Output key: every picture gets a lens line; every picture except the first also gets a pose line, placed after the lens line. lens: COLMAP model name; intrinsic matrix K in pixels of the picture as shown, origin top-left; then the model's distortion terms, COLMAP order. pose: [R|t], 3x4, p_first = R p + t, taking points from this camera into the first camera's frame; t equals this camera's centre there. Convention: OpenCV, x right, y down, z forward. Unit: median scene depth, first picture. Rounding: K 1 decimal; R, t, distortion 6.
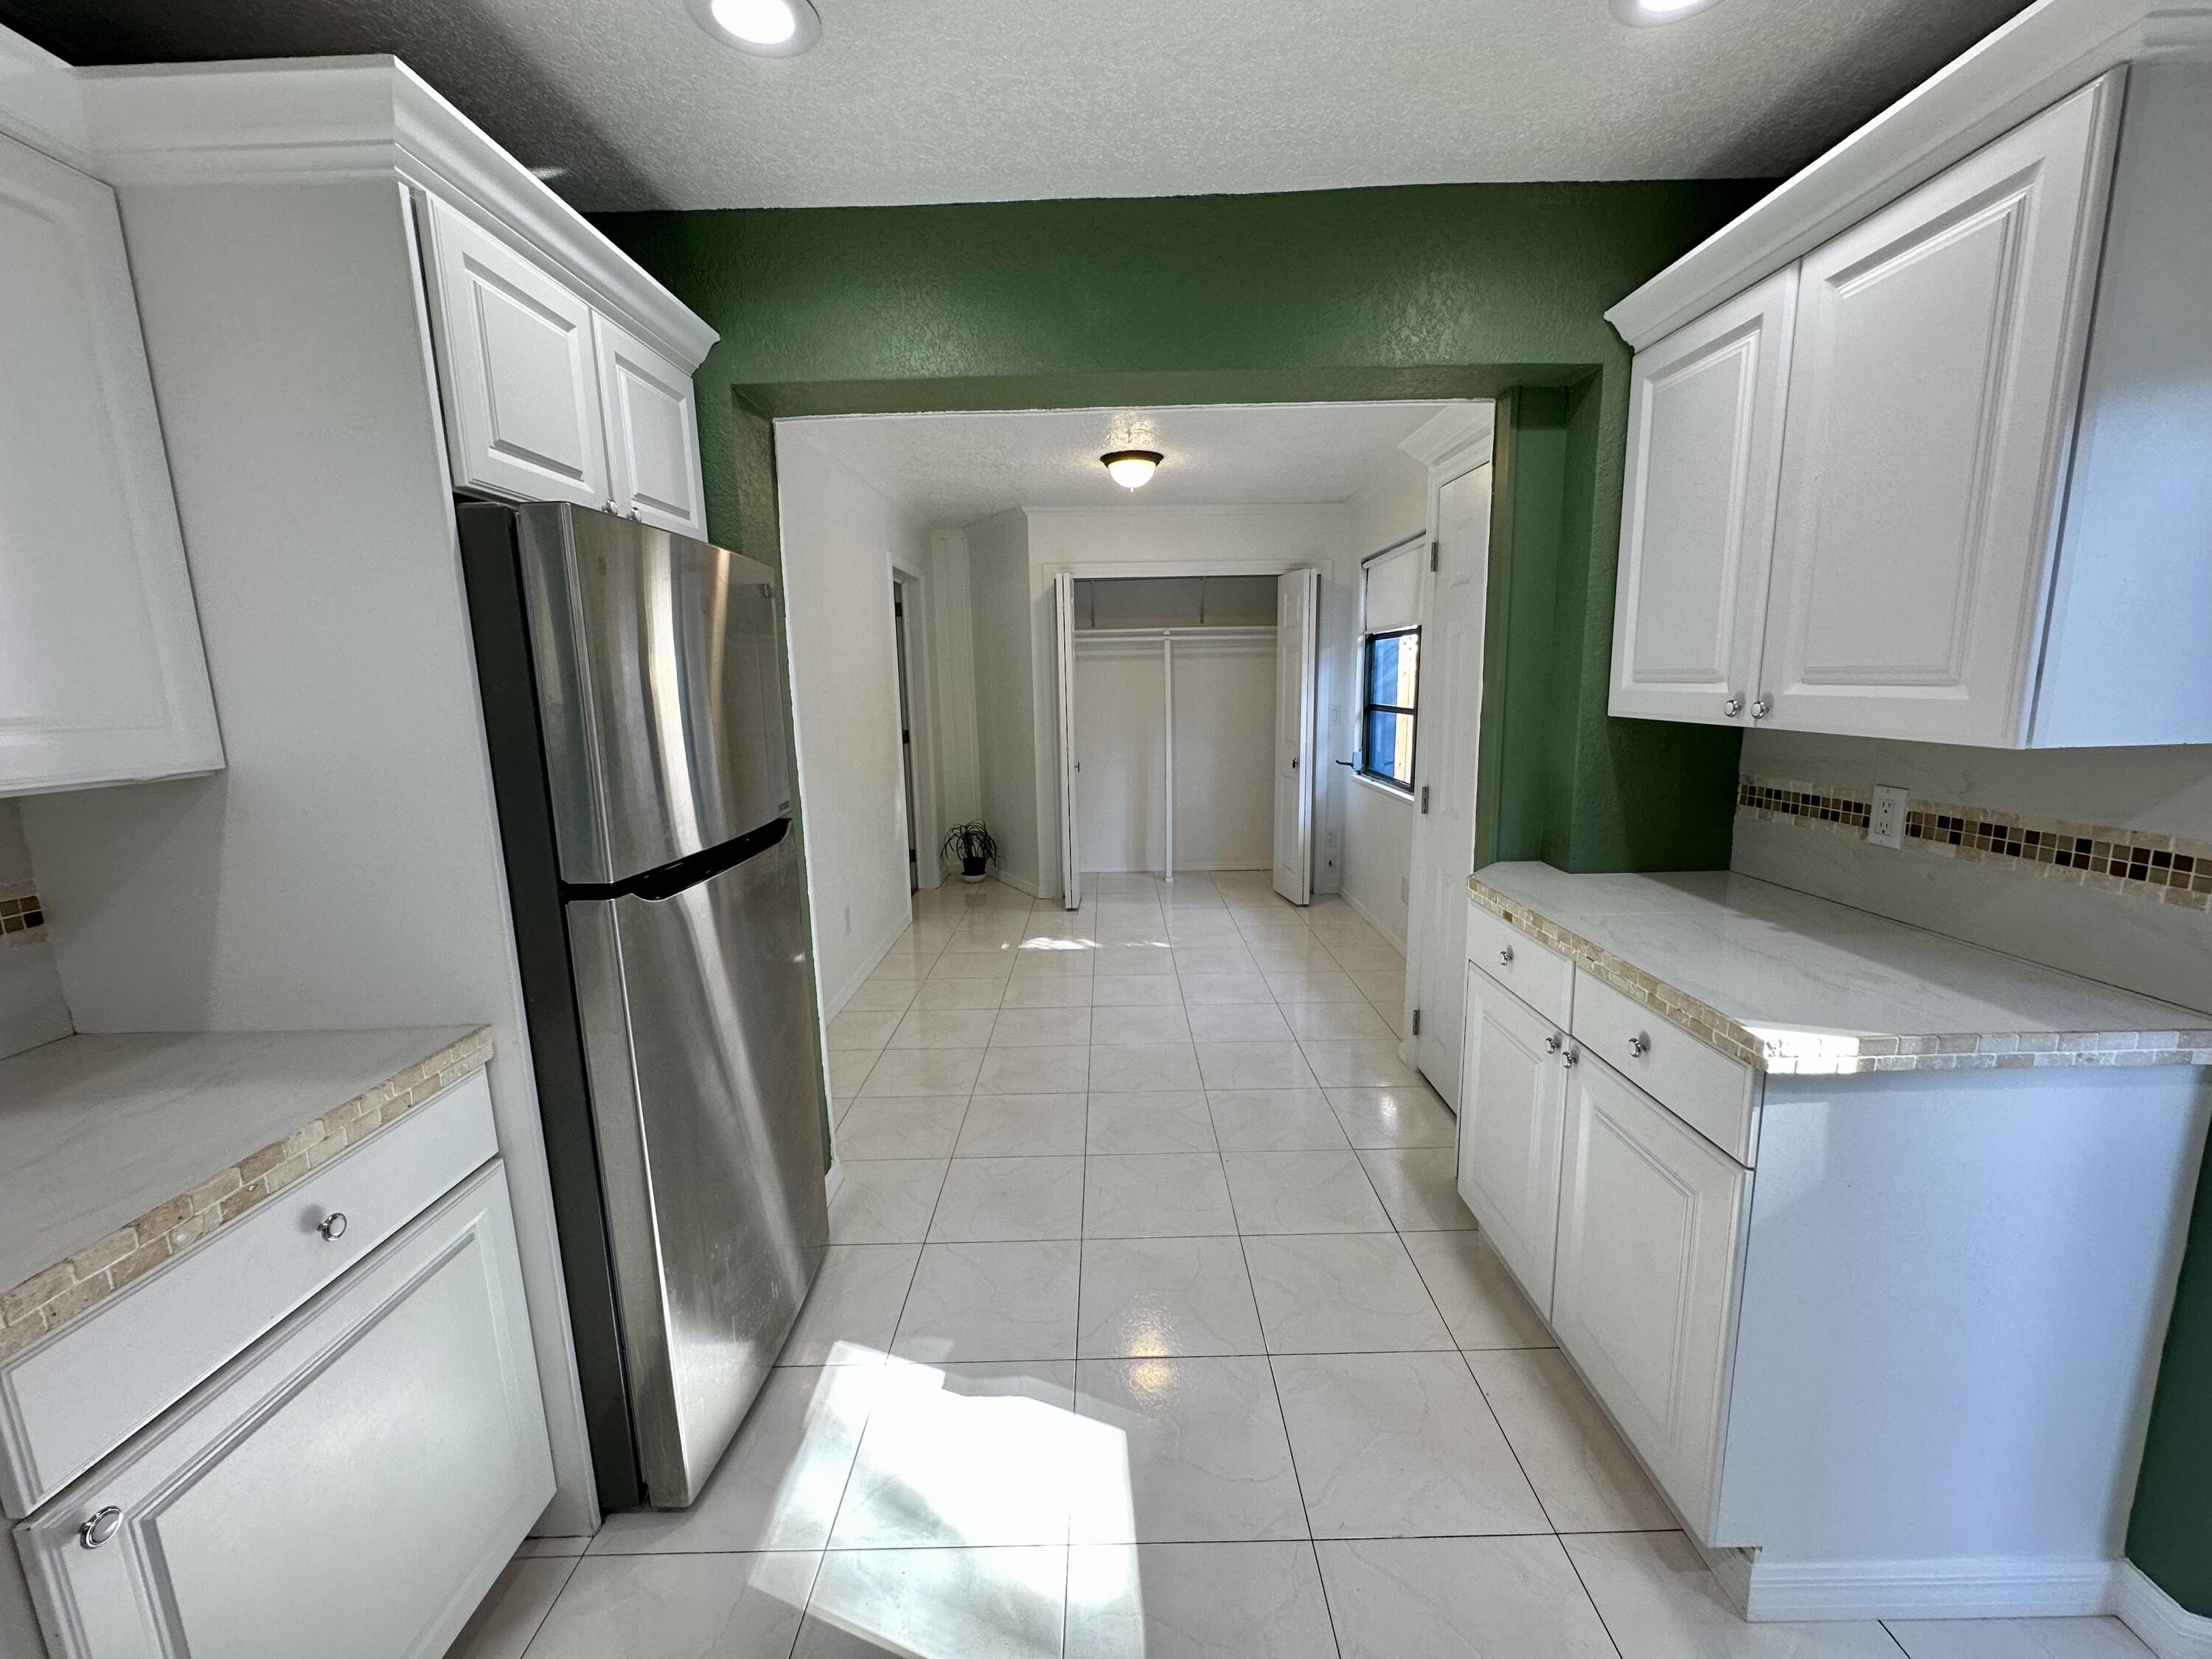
lens RADIAL K [[880.4, 0, 1105.5], [0, 880.4, 826.1], [0, 0, 1]] dist [-0.002045, 0.000942]
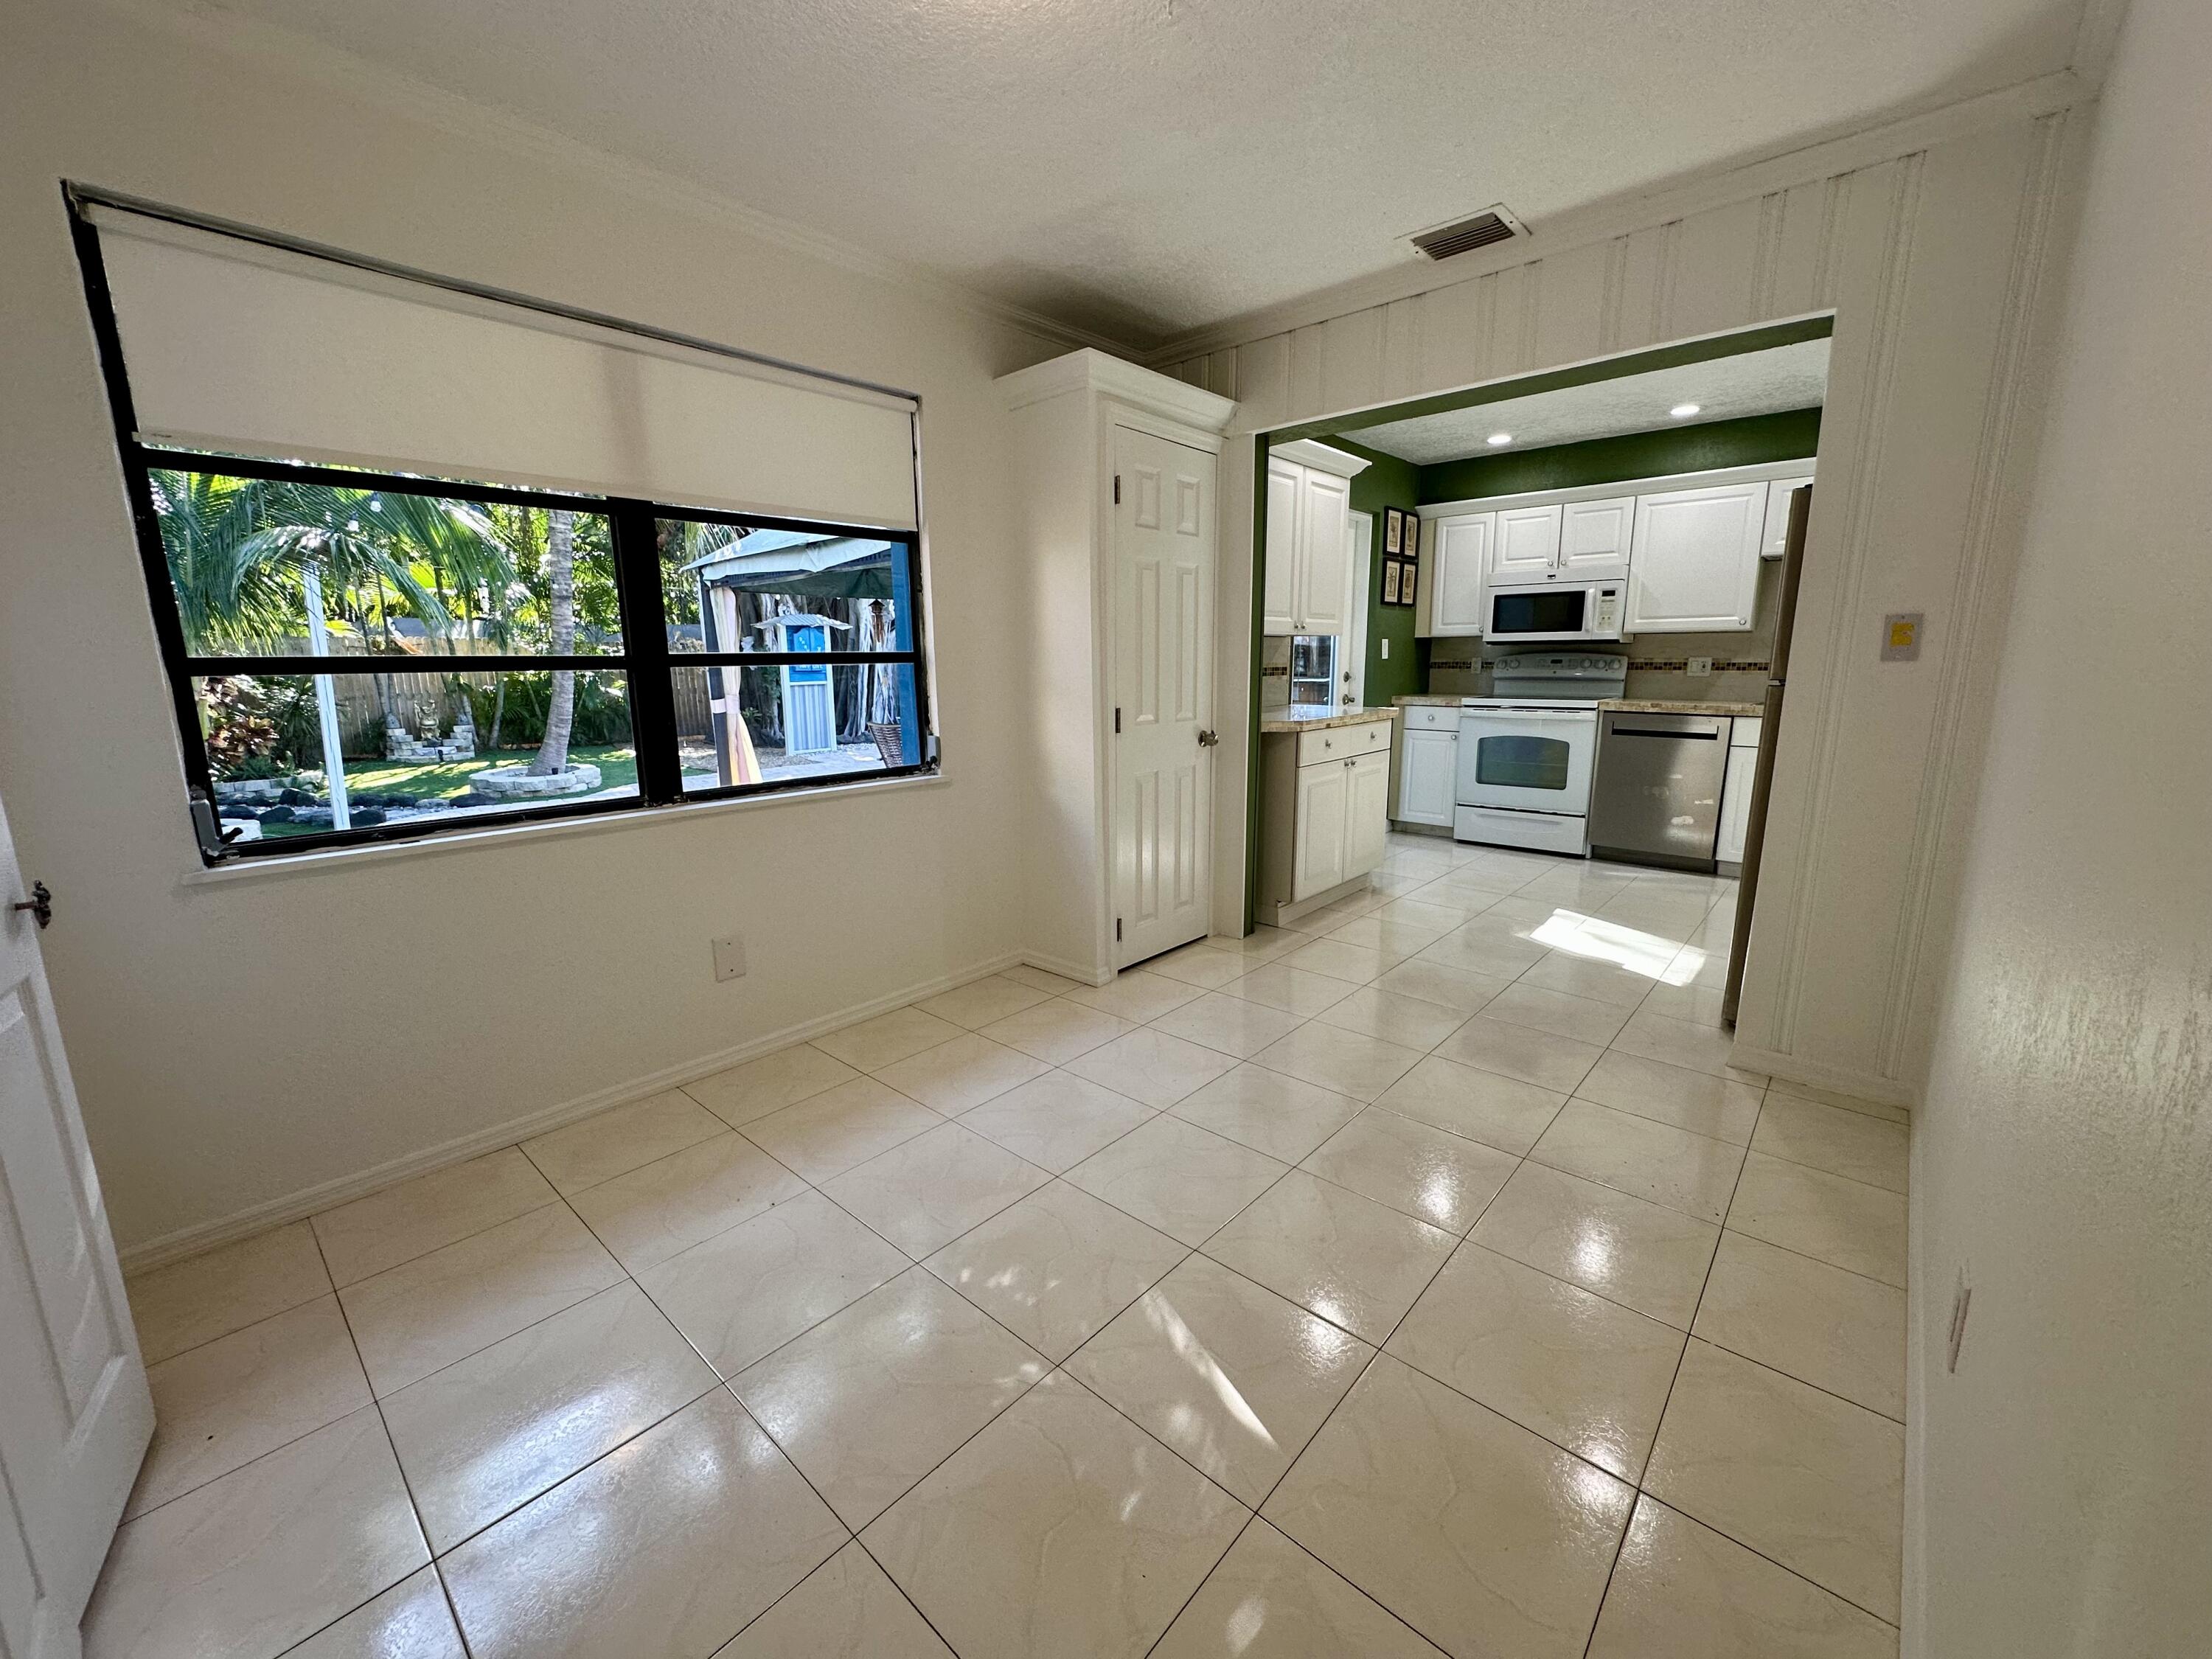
lens RADIAL K [[880.4, 0, 1108.9], [0, 880.4, 836.0], [0, 0, 1]] dist [-0.002045, 0.000942]
pose [[-0.747326, -0.106370, 0.655888, -0.675682], [0.135918, 0.941759, 0.307599, -0.445472], [-0.650407, 0.319024, -0.689343, 3.483942]]
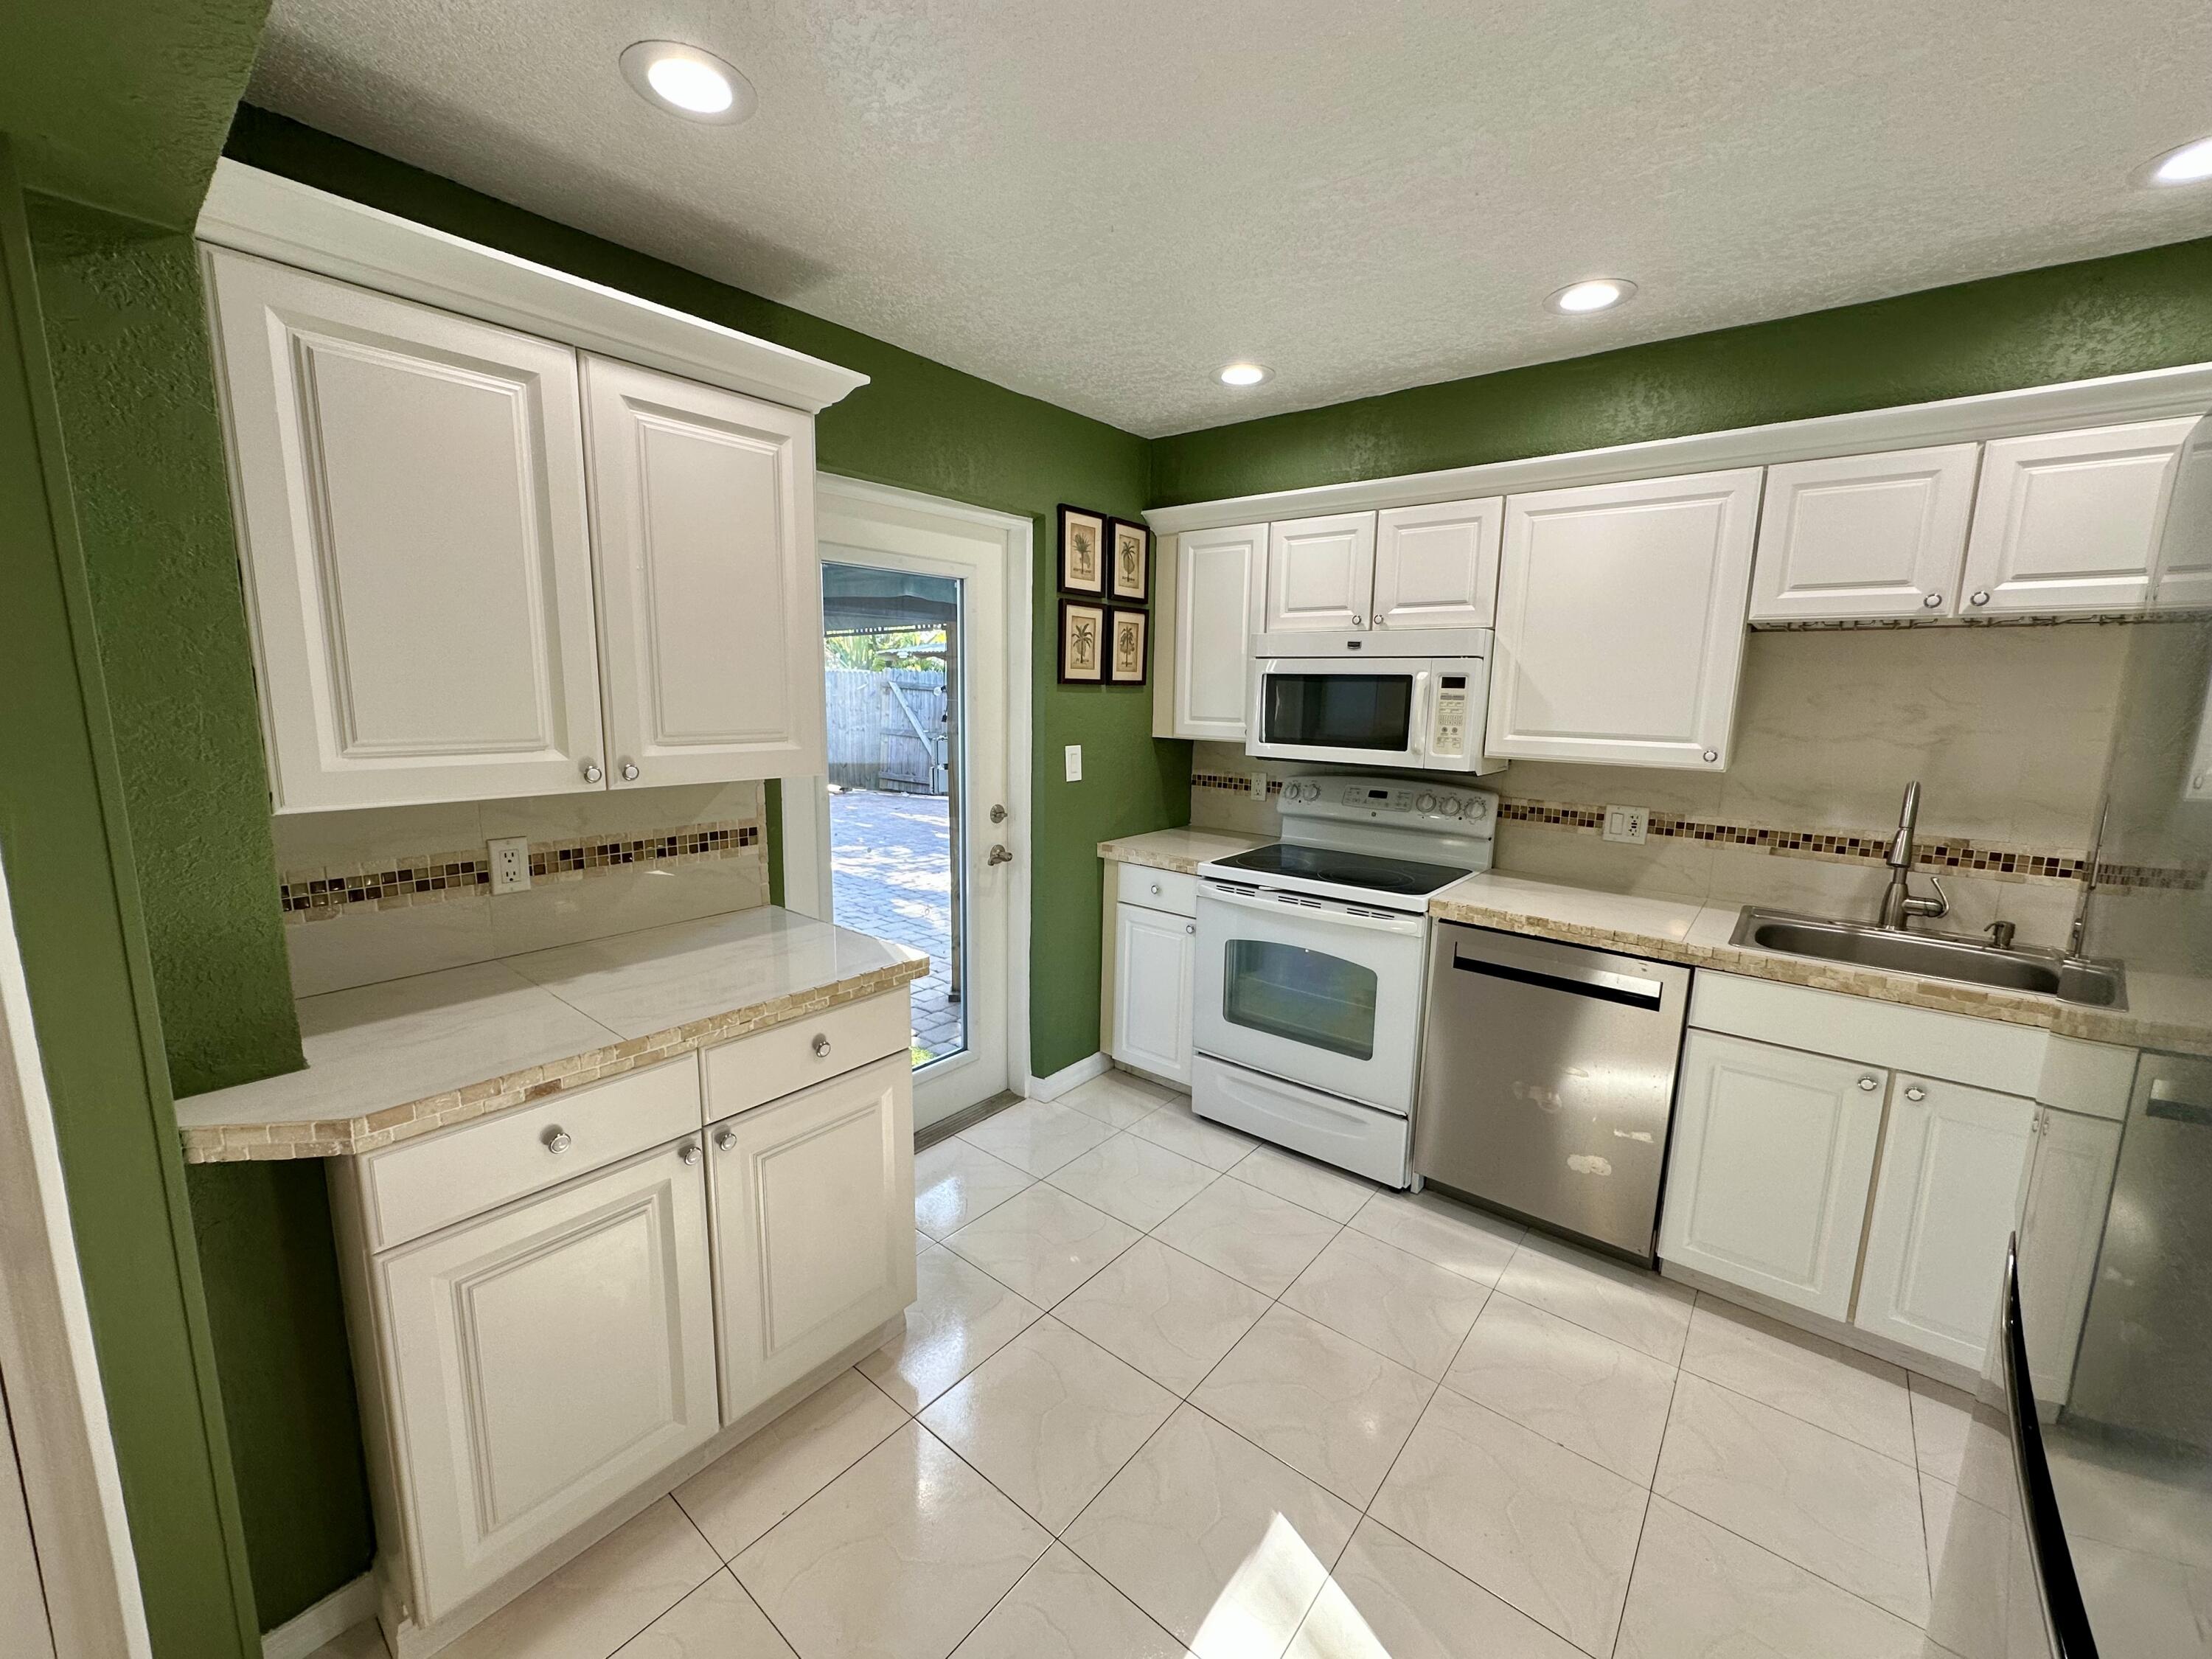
lens RADIAL K [[880.4, 0, 1106.1], [0, 880.4, 833.3], [0, 0, 1]] dist [-0.002045, 0.000942]
pose [[-0.773968, -0.099876, 0.625299, -0.385533], [0.103290, 0.954345, 0.280279, -0.300036], [-0.624744, 0.281514, -0.728316, 1.428618]]
